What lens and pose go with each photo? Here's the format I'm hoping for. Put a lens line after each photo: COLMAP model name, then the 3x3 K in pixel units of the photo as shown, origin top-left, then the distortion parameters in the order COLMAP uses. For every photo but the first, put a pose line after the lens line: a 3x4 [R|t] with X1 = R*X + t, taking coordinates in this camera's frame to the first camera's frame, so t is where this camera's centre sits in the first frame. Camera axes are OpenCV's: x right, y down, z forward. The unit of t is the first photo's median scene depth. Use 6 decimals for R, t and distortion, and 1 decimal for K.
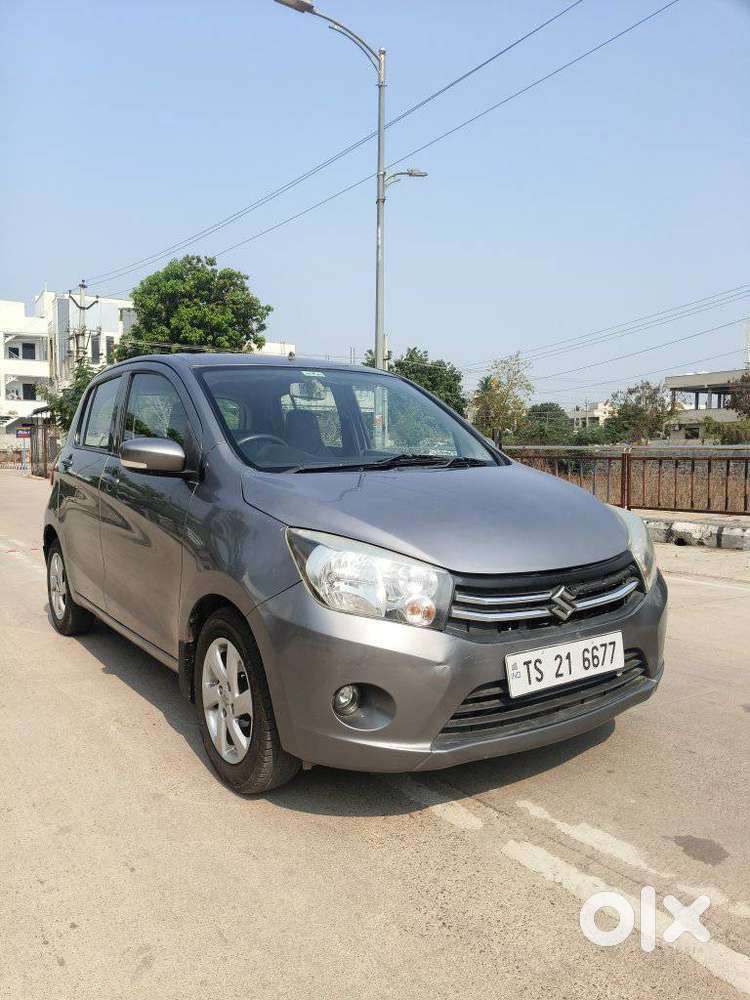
lens RADIAL K [[734.1, 0, 365.1], [0, 734.1, 511.2], [0, 0, 1]] dist [0.097311, -0.182649]
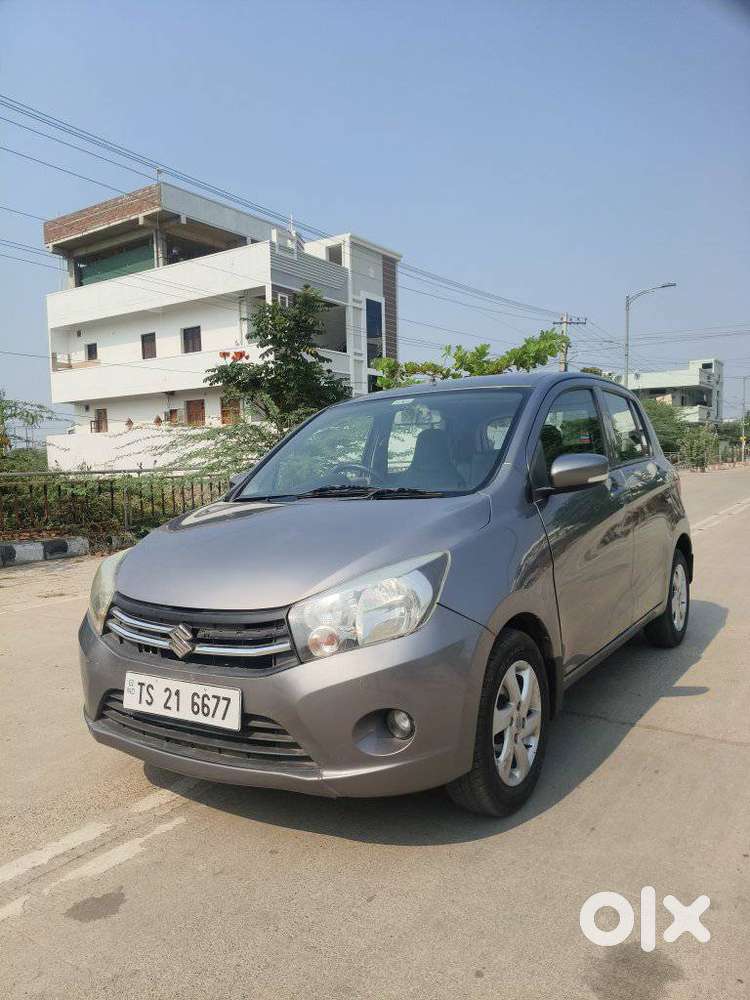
lens RADIAL K [[734.1, 0, 365.1], [0, 734.1, 511.2], [0, 0, 1]] dist [0.097311, -0.182649]
pose [[0.394245, 0.045552, -0.917876, 1.169073], [-0.038159, 0.998721, 0.033174, -0.089383], [0.918213, 0.021946, 0.395479, 0.739347]]
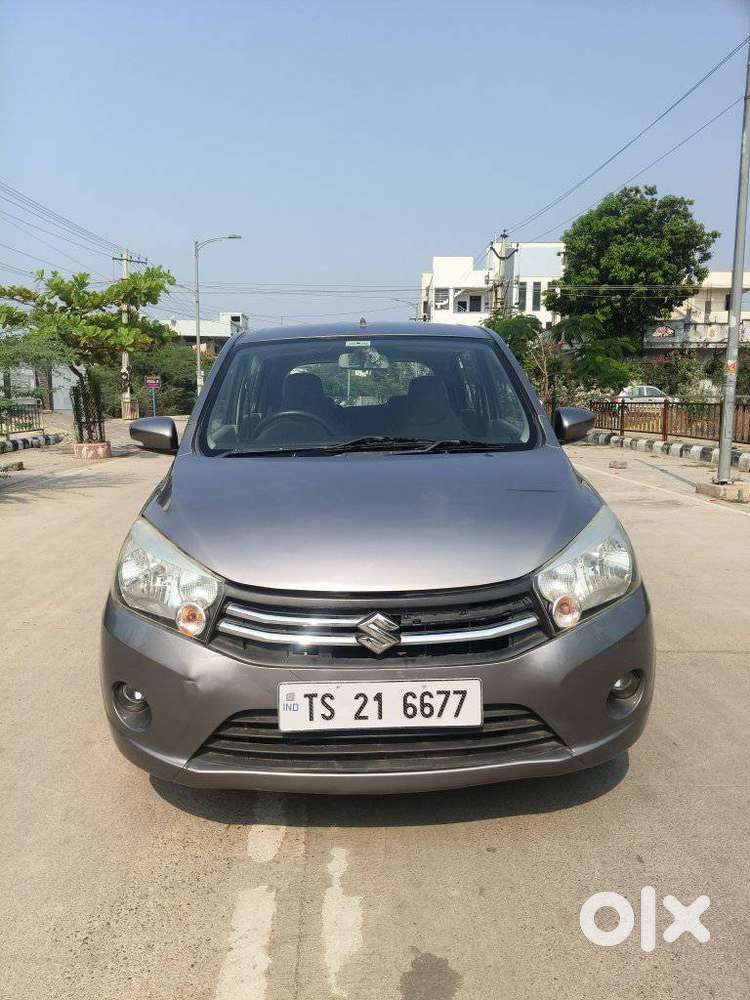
lens RADIAL K [[747.9, 0, 363.8], [0, 747.9, 502.2], [0, 0, 1]] dist [0.055462, -0.110198]
pose [[0.842529, 0.069328, -0.534171, 0.619289], [-0.038334, 0.996886, 0.068918, -0.070150], [0.537286, -0.037589, 0.842562, 0.262559]]
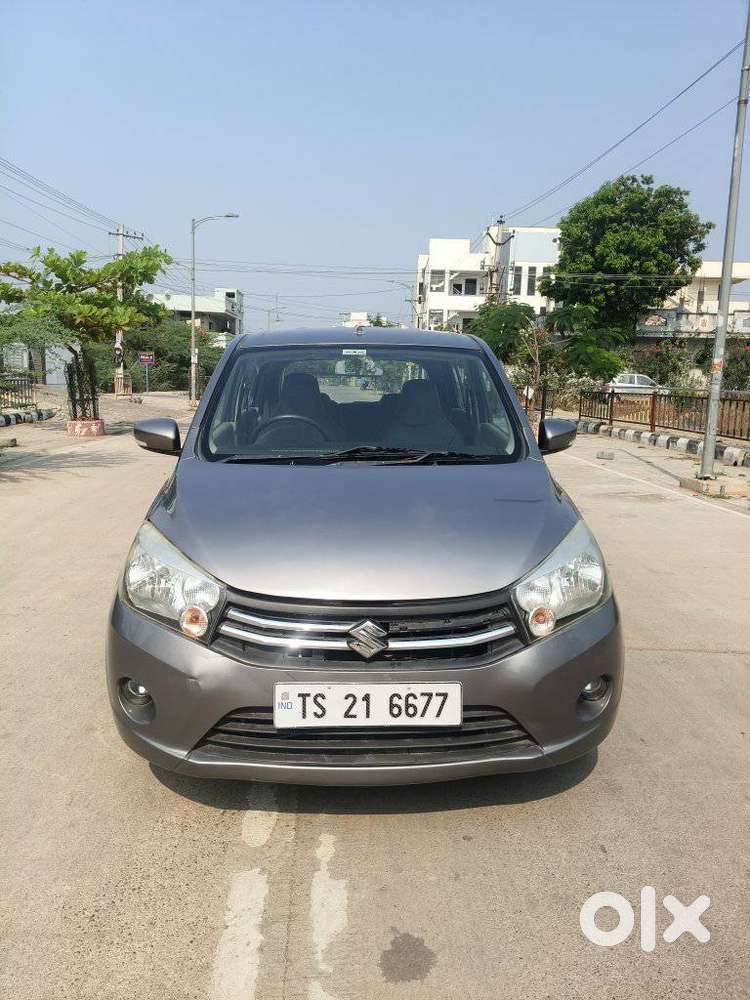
lens RADIAL K [[744.2, 0, 367.8], [0, 744.2, 493.3], [0, 0, 1]] dist [0.063145, -0.120323]
pose [[0.849753, 0.096636, -0.518248, 0.644111], [-0.062532, 0.994592, 0.082927, -0.112305], [0.523459, -0.038061, 0.851200, 0.214462]]
